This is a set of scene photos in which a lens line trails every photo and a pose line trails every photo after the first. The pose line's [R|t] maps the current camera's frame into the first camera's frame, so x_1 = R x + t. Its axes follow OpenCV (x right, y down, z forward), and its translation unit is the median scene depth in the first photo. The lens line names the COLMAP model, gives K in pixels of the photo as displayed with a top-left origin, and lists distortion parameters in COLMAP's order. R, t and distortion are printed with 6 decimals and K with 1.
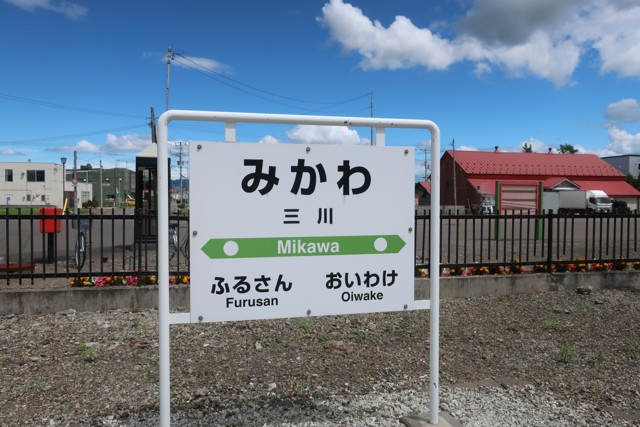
lens RADIAL K [[490.0, 0, 320.0], [0, 490.0, 216.2], [0, 0, 1]] dist [-0.013720, -0.016032]
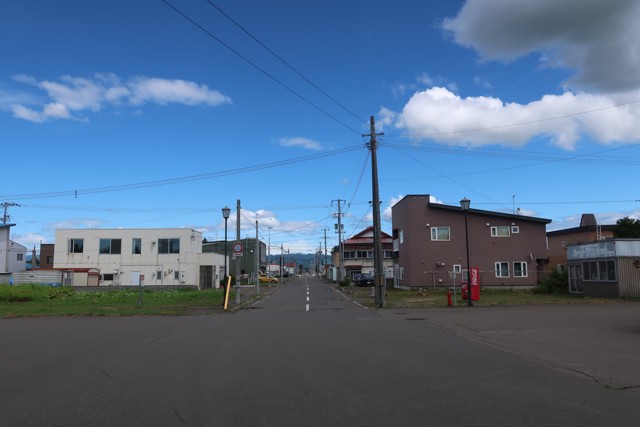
lens RADIAL K [[490.0, 0, 320.0], [0, 490.0, 213.4], [0, 0, 1]] dist [-0.013720, -0.016032]
pose [[0.978017, -0.033874, -0.205754, -0.194833], [0.002456, 0.988520, -0.151071, -0.017078], [0.208509, 0.147245, 0.966873, 0.303776]]
